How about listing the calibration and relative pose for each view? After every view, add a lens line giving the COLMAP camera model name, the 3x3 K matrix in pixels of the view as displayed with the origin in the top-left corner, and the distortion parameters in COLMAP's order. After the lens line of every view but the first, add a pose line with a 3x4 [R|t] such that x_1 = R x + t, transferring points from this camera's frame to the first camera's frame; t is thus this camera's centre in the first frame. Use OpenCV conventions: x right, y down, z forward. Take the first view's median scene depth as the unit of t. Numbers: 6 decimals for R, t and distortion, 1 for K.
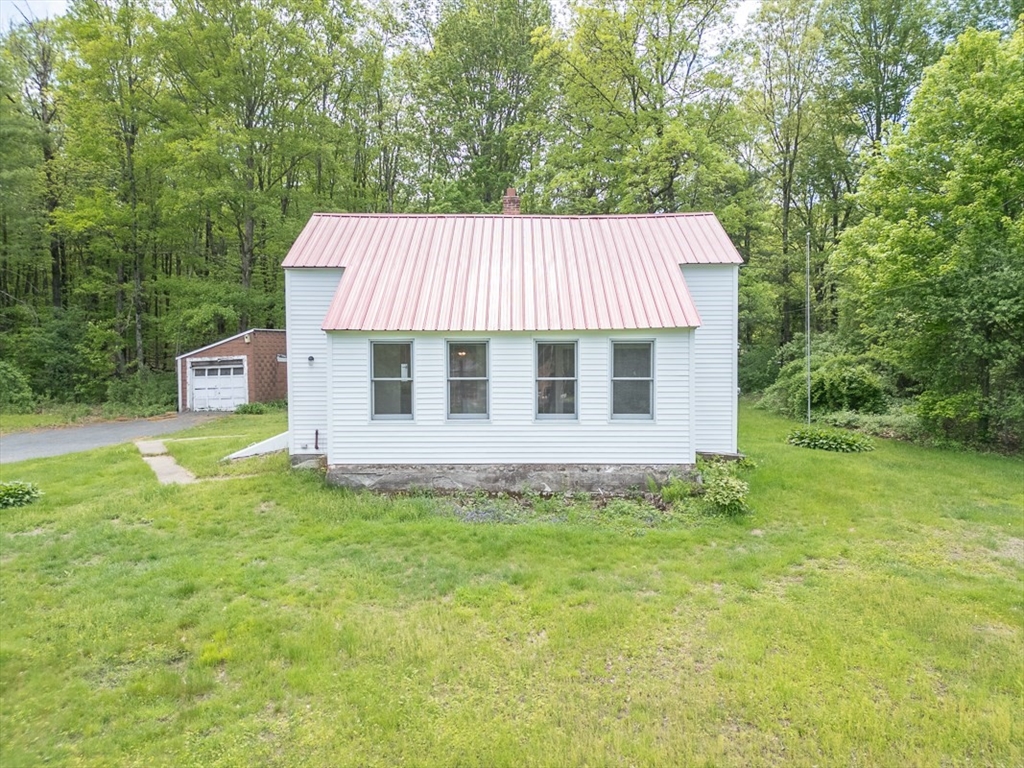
lens RADIAL K [[758.8, 0, 513.5], [0, 758.8, 384.3], [0, 0, 1]] dist [0.049754, -0.020869]
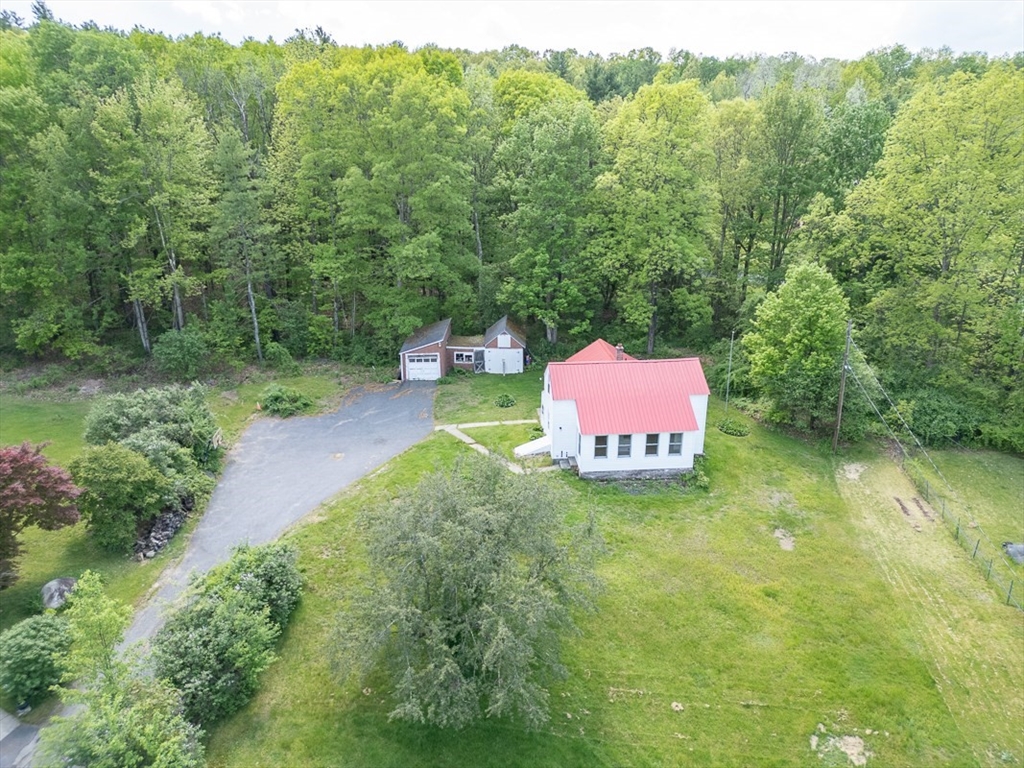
lens RADIAL K [[758.8, 0, 511.5], [0, 758.8, 385.5], [0, 0, 1]] dist [0.049754, -0.020869]
pose [[0.994049, -0.027097, 0.105513, -0.855915], [-0.005018, 0.956153, 0.292826, -1.169721], [-0.108822, -0.291612, 0.950326, -1.883134]]
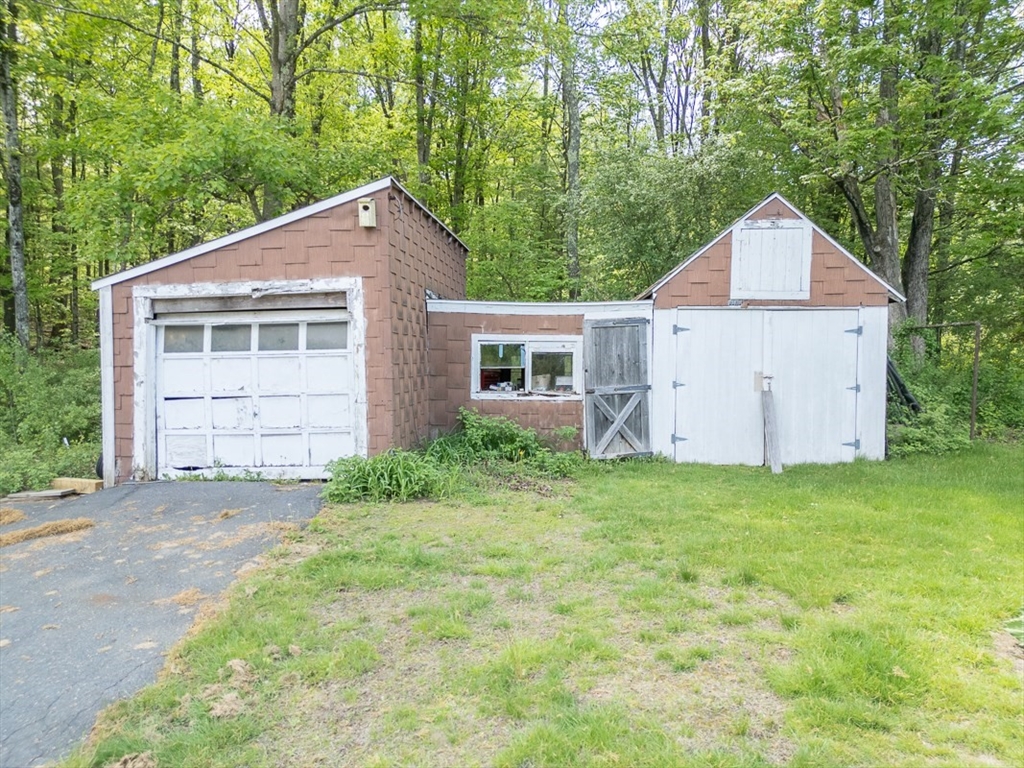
lens RADIAL K [[758.8, 0, 513.5], [0, 758.8, 388.1], [0, 0, 1]] dist [0.049754, -0.020869]
pose [[0.998077, 0.009609, 0.061239, -0.718335], [-0.010402, 0.999866, 0.012641, -0.005114], [-0.061110, -0.013254, 0.998043, 1.673106]]
